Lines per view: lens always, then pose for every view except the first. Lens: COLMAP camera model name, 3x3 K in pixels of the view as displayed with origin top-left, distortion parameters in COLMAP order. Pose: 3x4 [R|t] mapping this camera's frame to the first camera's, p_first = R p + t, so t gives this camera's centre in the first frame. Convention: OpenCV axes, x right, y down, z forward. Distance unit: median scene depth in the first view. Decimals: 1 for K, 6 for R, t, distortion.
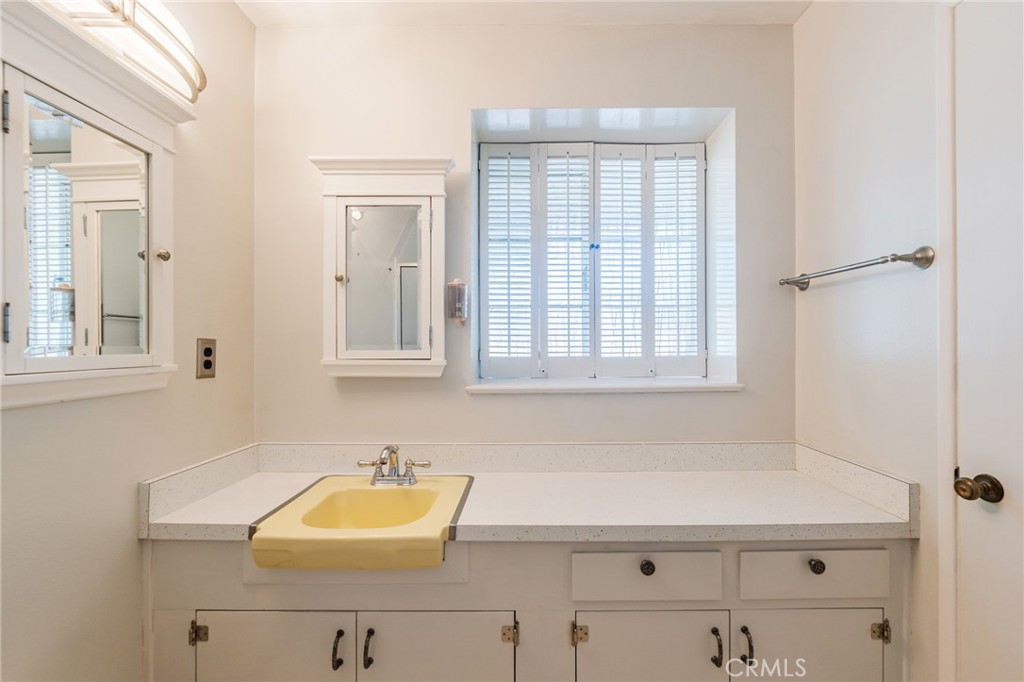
lens RADIAL K [[412.6, 0, 514.6], [0, 412.6, 342.8], [0, 0, 1]] dist [-0.001118, -0.000293]
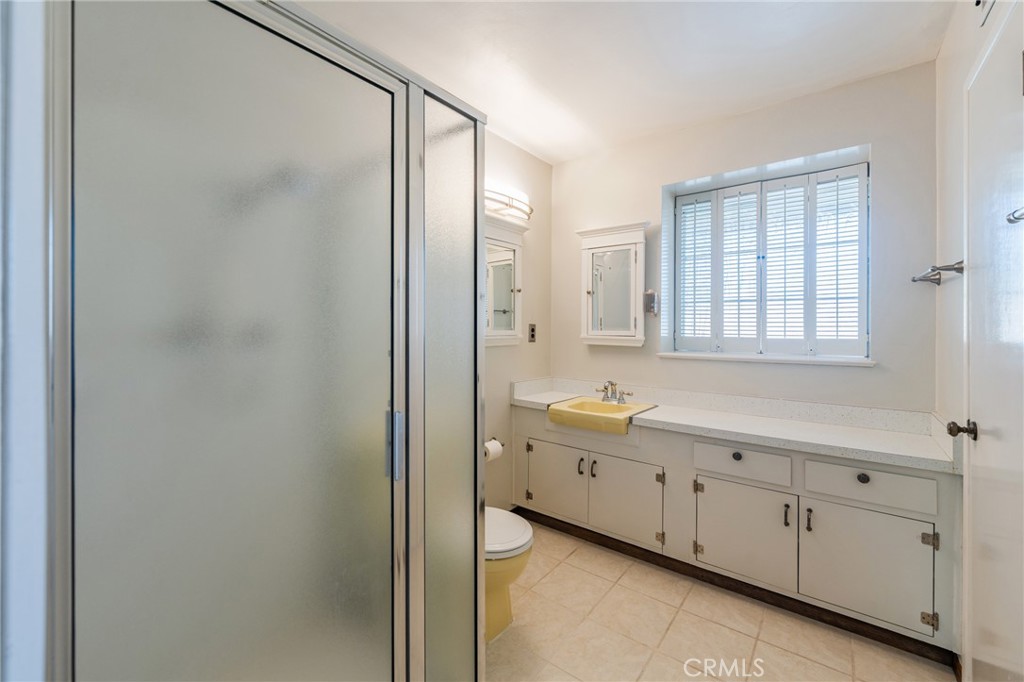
lens RADIAL K [[415.7, 0, 515.1], [0, 415.7, 325.1], [0, 0, 1]] dist [-0.000220, -0.000056]
pose [[0.788375, 0.005863, -0.615167, 0.483180], [-0.005150, 0.999982, 0.002930, -0.009676], [0.615173, 0.000859, 0.788391, -0.713629]]
